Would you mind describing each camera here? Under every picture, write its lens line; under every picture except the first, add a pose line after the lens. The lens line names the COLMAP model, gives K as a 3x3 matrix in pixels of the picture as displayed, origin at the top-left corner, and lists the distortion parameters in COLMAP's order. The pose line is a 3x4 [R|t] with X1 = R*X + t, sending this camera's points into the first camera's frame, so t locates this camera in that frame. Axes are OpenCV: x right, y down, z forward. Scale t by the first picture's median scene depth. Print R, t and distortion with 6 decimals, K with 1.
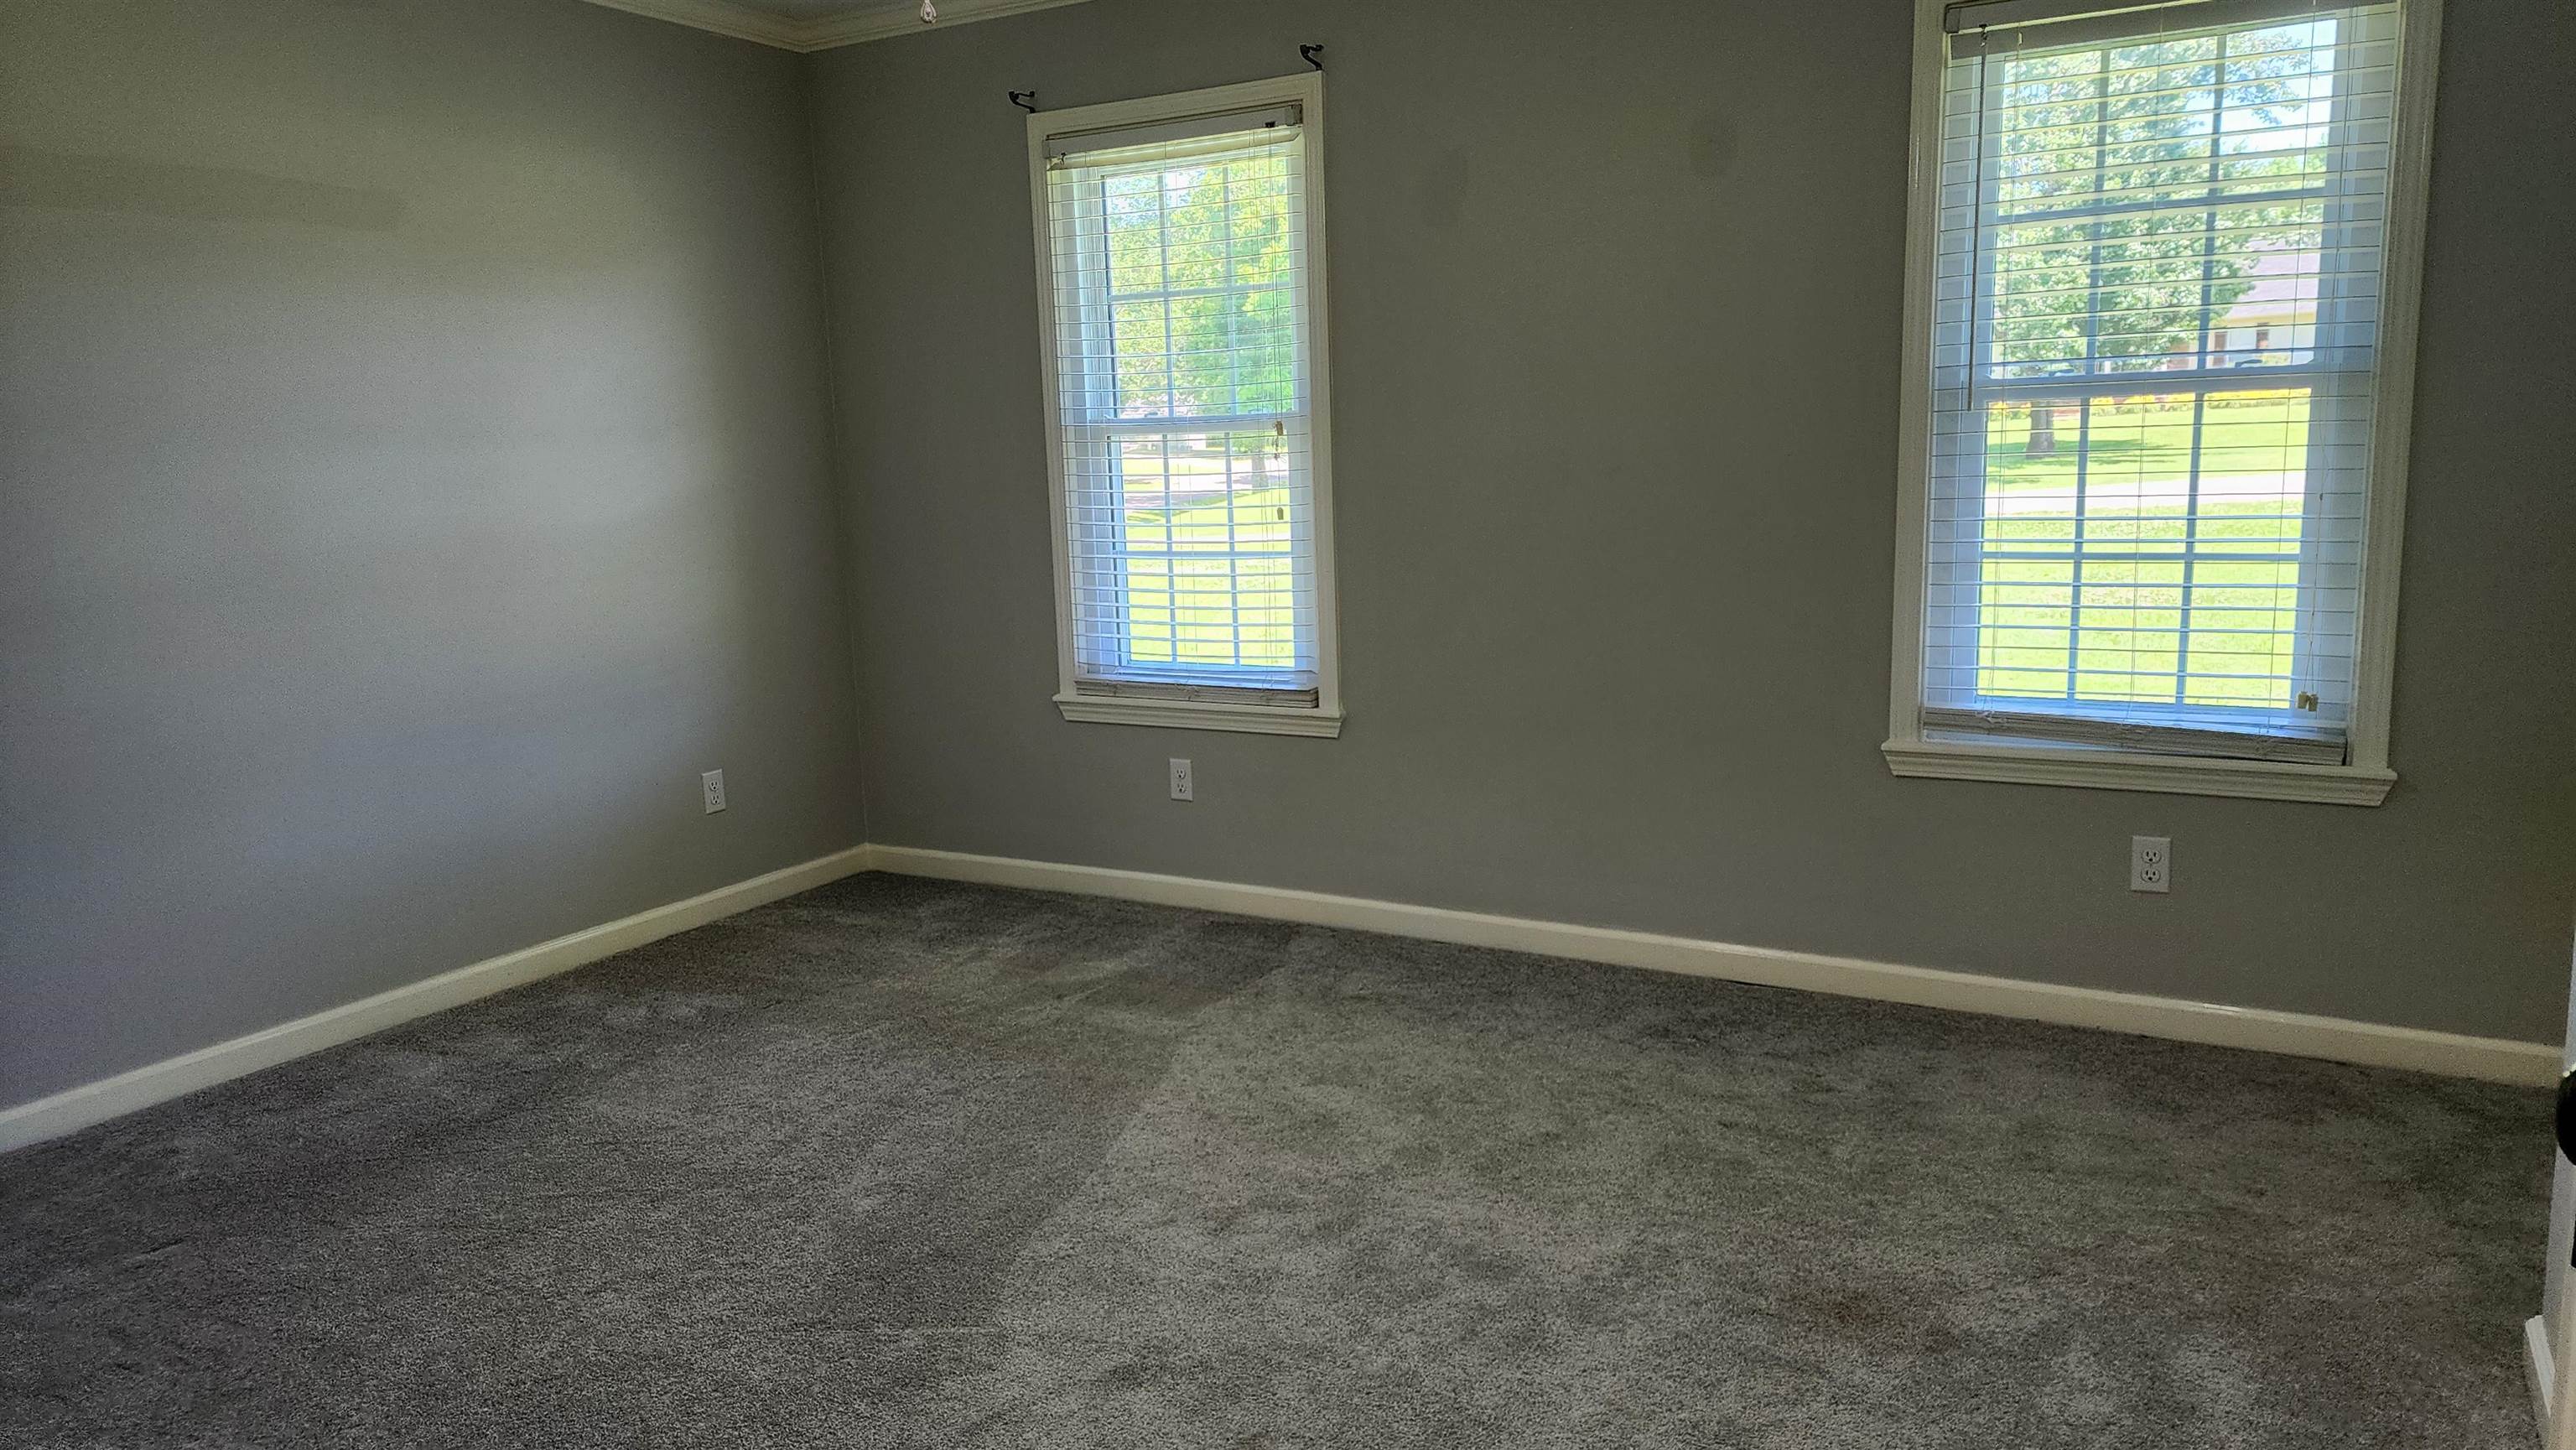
lens RADIAL K [[1768.1, 0, 1288.0], [0, 1768.1, 725.0], [0, 0, 1]] dist [0.113753, -0.000450]
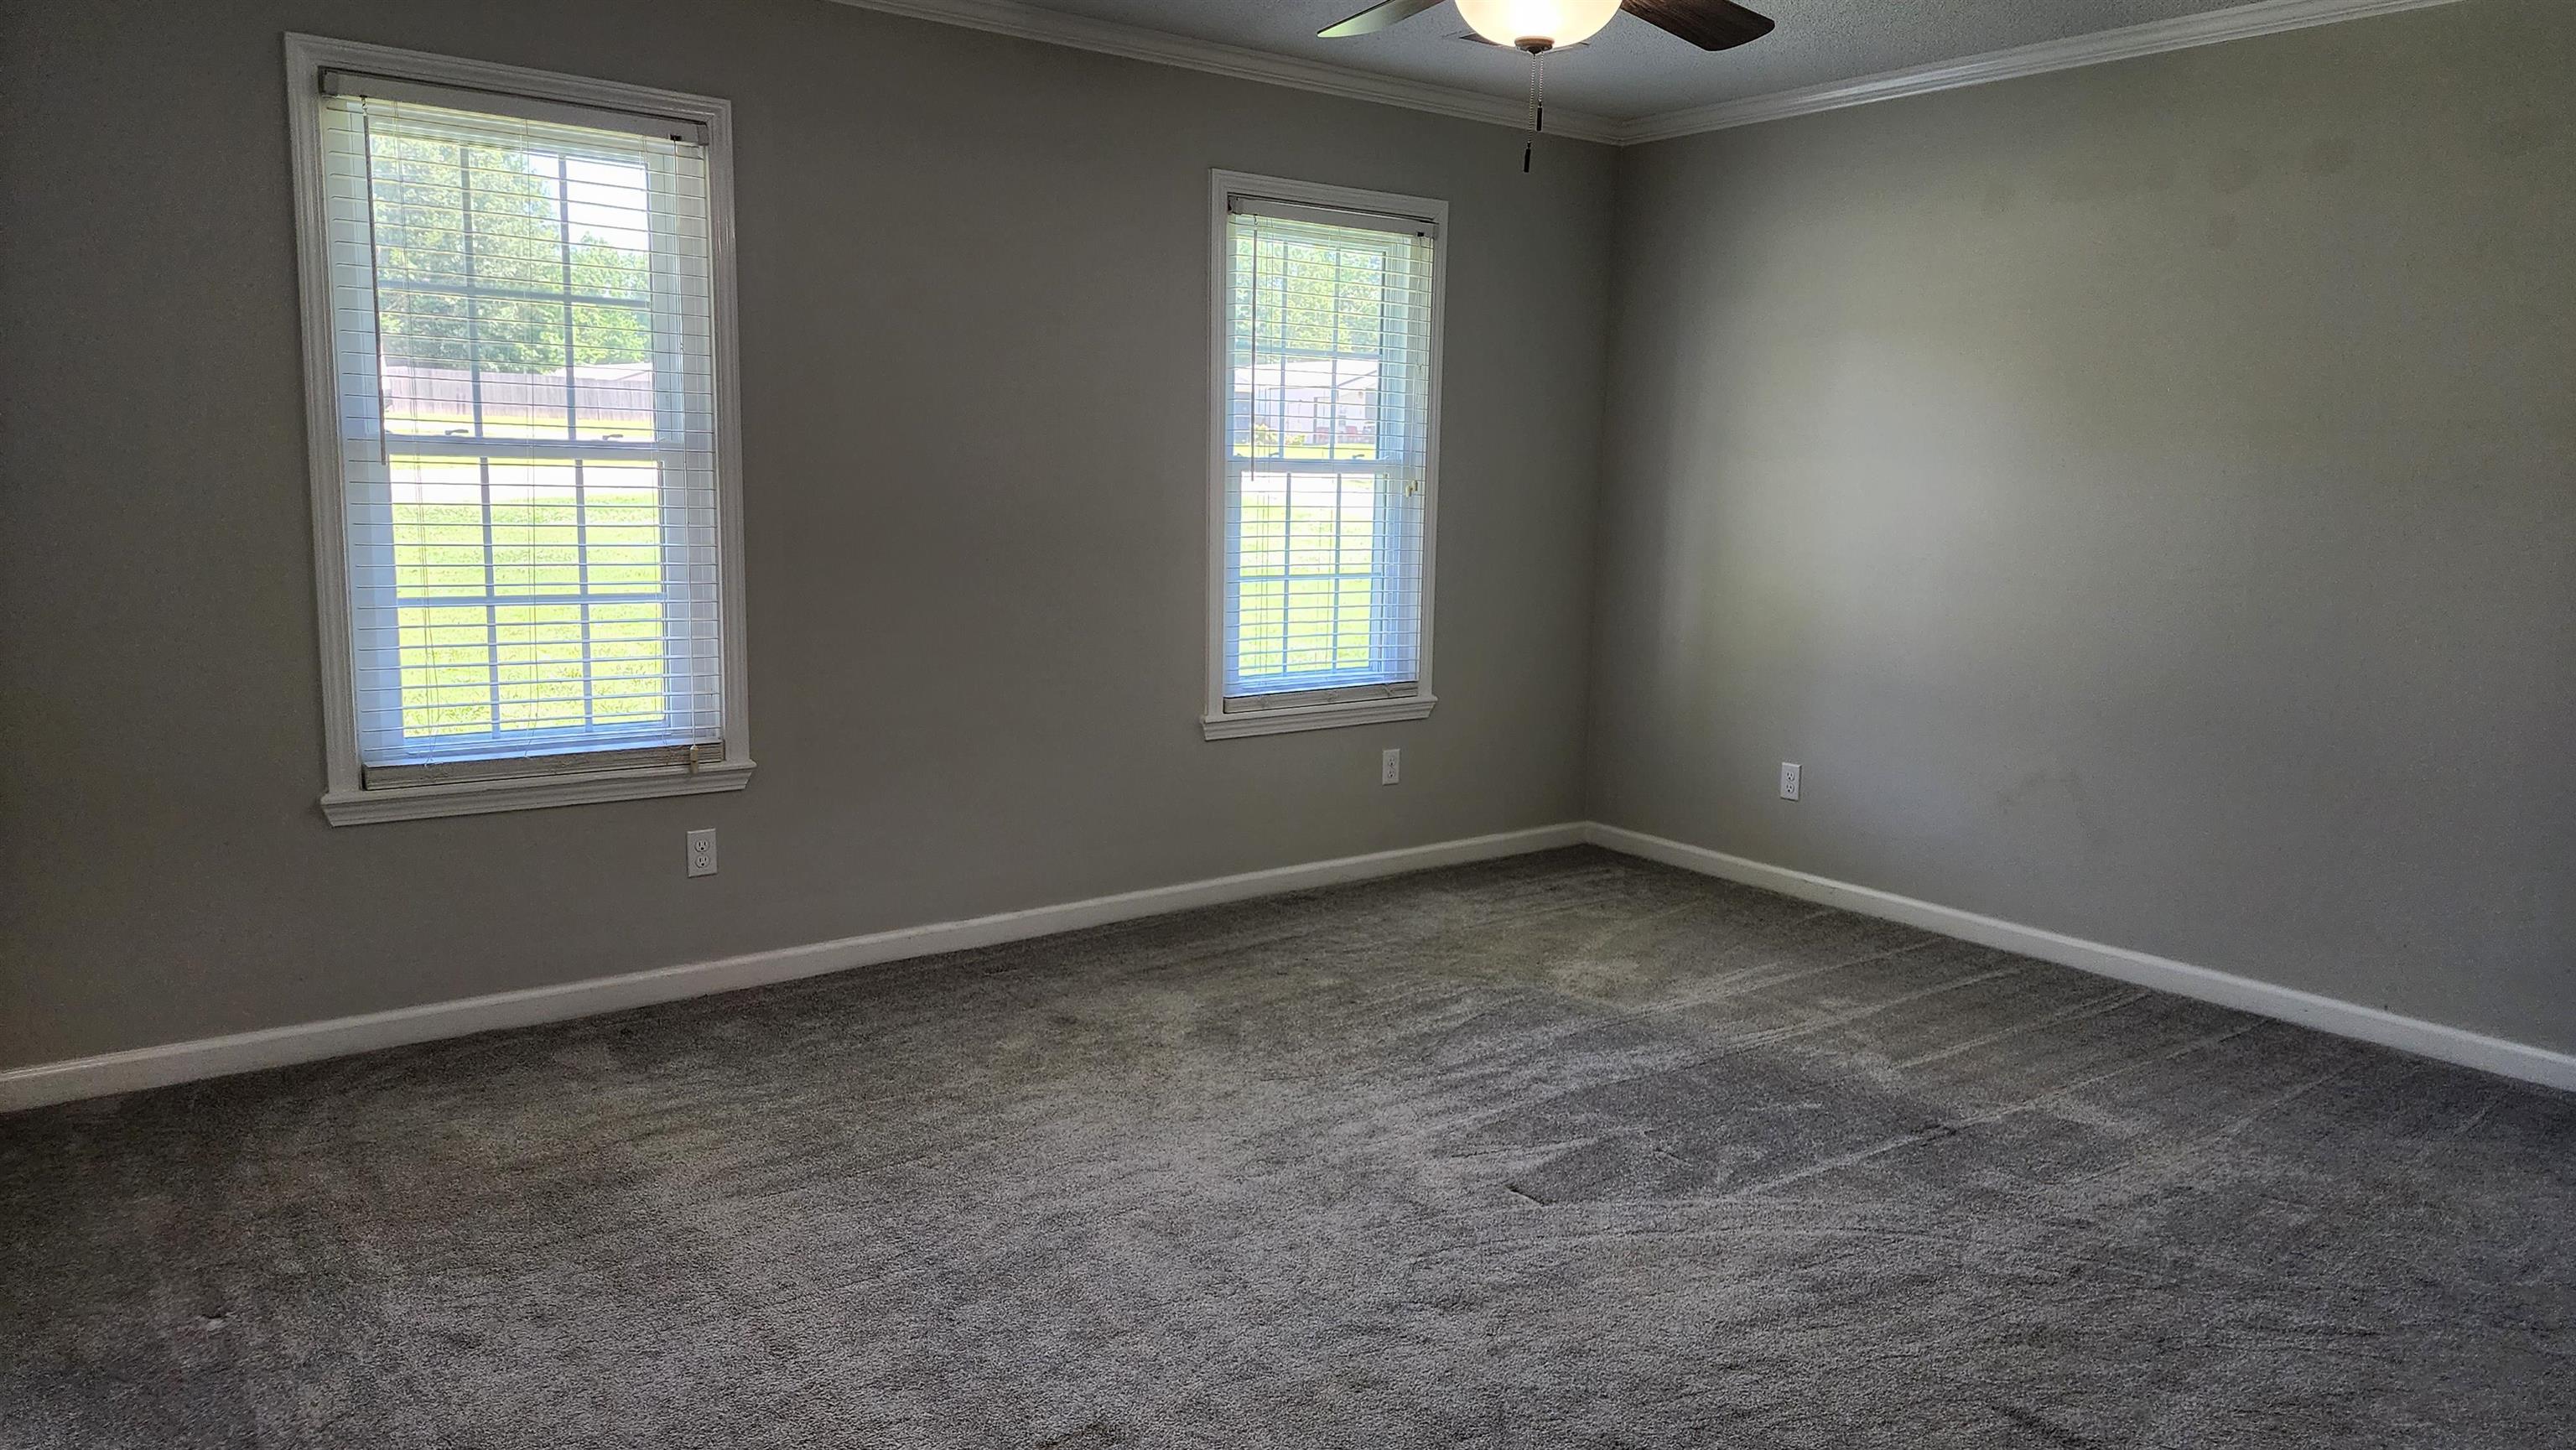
lens RADIAL K [[1649.4, 0, 1285.5], [0, 1649.4, 672.6], [0, 0, 1]] dist [0.000551, -0.000392]
pose [[0.390036, -0.072520, 0.917939, -0.661236], [0.120762, 0.992312, 0.027084, -0.041626], [-0.912846, 0.100288, 0.395795, 0.382984]]
